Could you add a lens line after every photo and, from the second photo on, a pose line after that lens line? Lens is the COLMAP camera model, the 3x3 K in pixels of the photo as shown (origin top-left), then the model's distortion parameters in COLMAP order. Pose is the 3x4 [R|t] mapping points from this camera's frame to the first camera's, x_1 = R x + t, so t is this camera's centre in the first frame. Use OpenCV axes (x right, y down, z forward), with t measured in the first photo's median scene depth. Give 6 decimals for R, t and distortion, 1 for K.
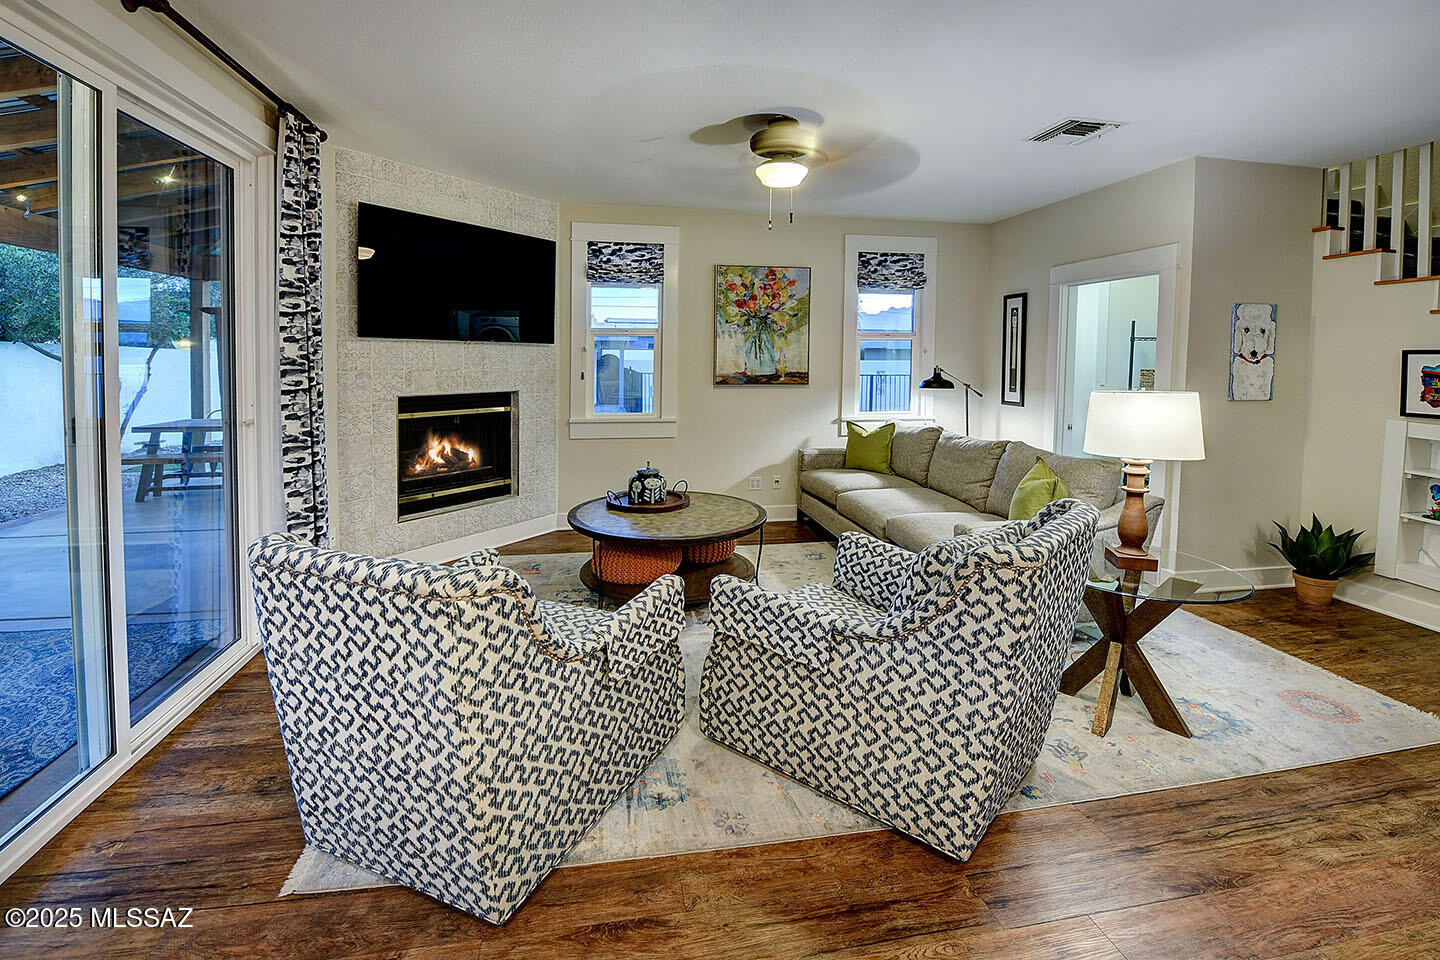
lens RADIAL K [[628.4, 0, 735.7], [0, 628.4, 487.6], [0, 0, 1]] dist [-0.024405, 0.000086]
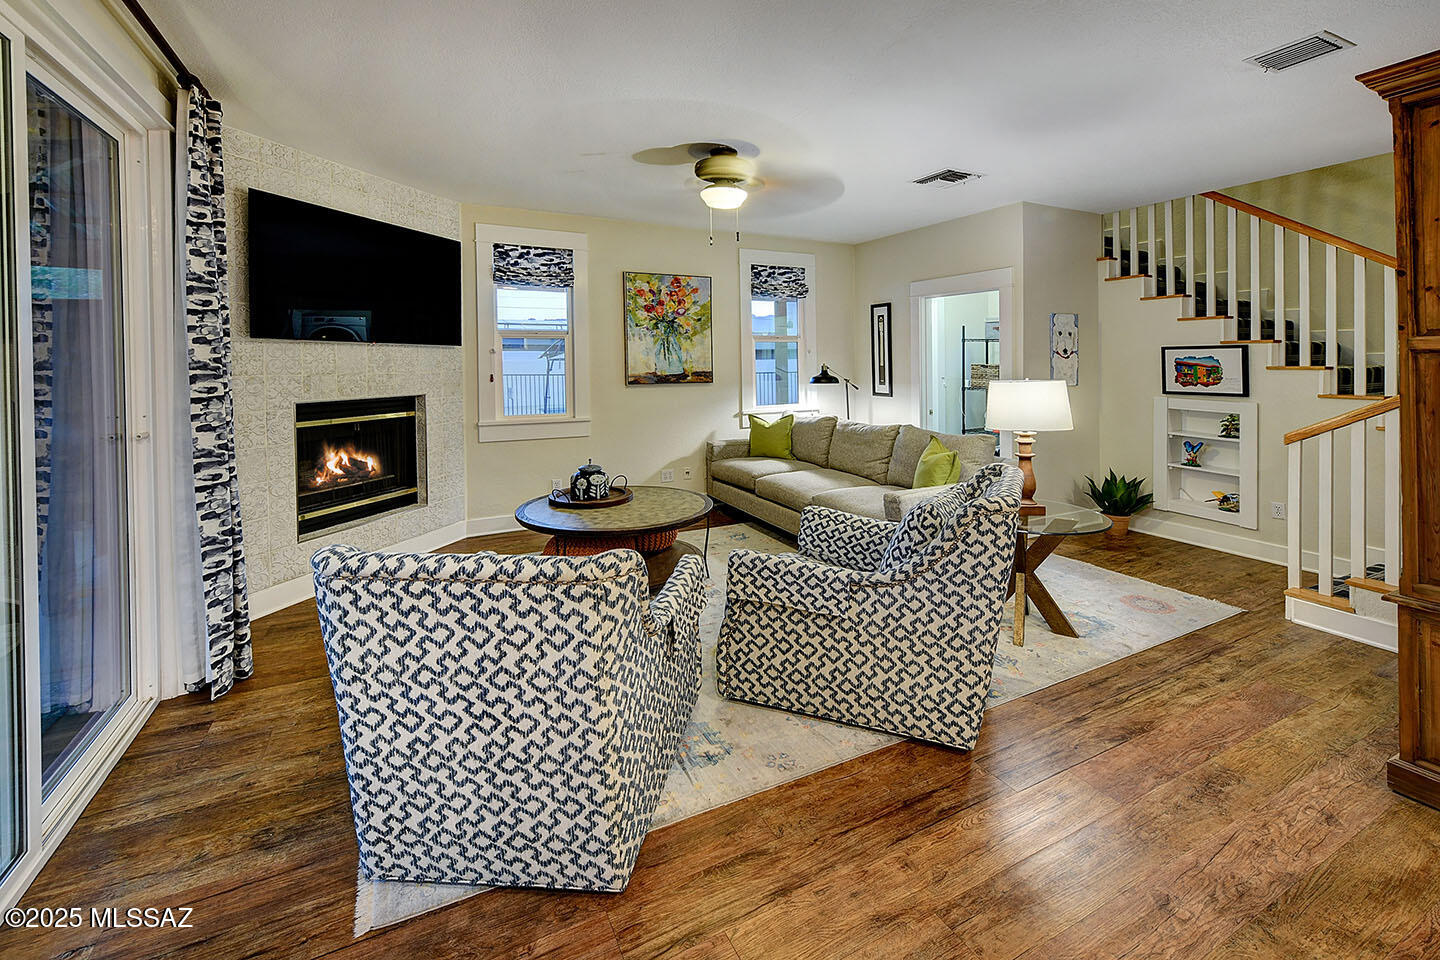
lens RADIAL K [[599.2, 0, 762.5], [0, 599.2, 463.1], [0, 0, 1]] dist [0.002887, -0.000447]
pose [[0.953907, -0.059408, 0.294163, -0.209251], [0.068194, 0.997478, -0.019691, 0.005660], [-0.292251, 0.038843, 0.955552, -0.041173]]
